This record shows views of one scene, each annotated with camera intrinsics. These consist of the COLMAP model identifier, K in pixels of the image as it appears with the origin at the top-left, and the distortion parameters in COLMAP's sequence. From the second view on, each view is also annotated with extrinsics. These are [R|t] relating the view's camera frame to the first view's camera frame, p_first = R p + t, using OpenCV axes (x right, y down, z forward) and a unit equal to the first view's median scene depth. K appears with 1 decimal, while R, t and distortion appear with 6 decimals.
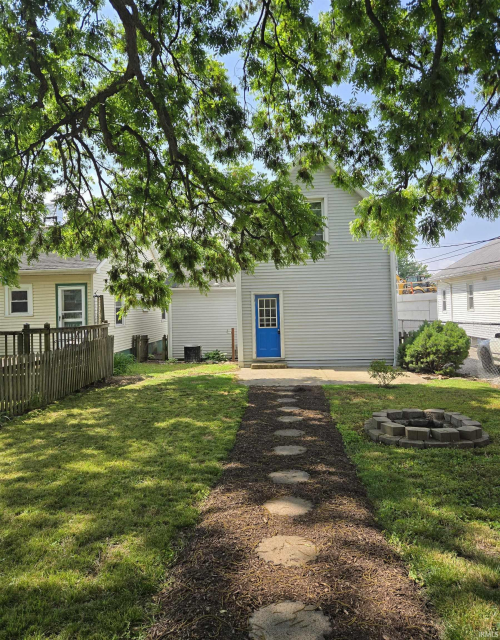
lens RADIAL K [[465.3, 0, 249.3], [0, 465.3, 318.7], [0, 0, 1]] dist [-0.002265, -0.000650]
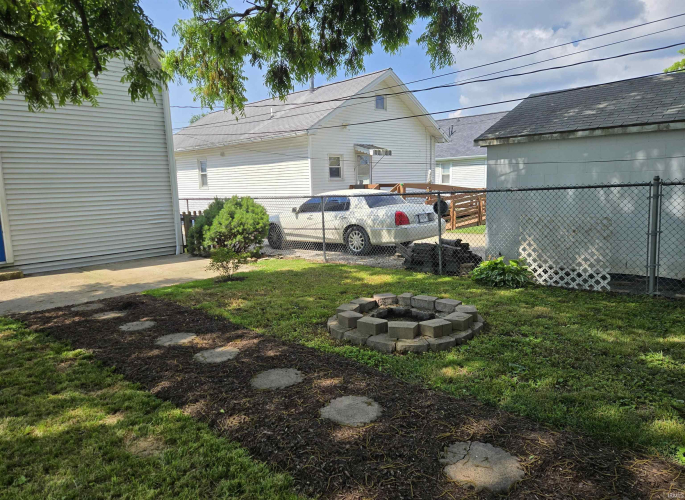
lens RADIAL K [[478.7, 0, 343.1], [0, 478.7, 250.6], [0, 0, 1]] dist [0.006820, 0.000093]
pose [[0.657355, -0.109391, 0.745599, -0.137593], [0.035322, 0.992793, 0.114517, 0.010545], [-0.752753, -0.048942, 0.656481, 0.264185]]
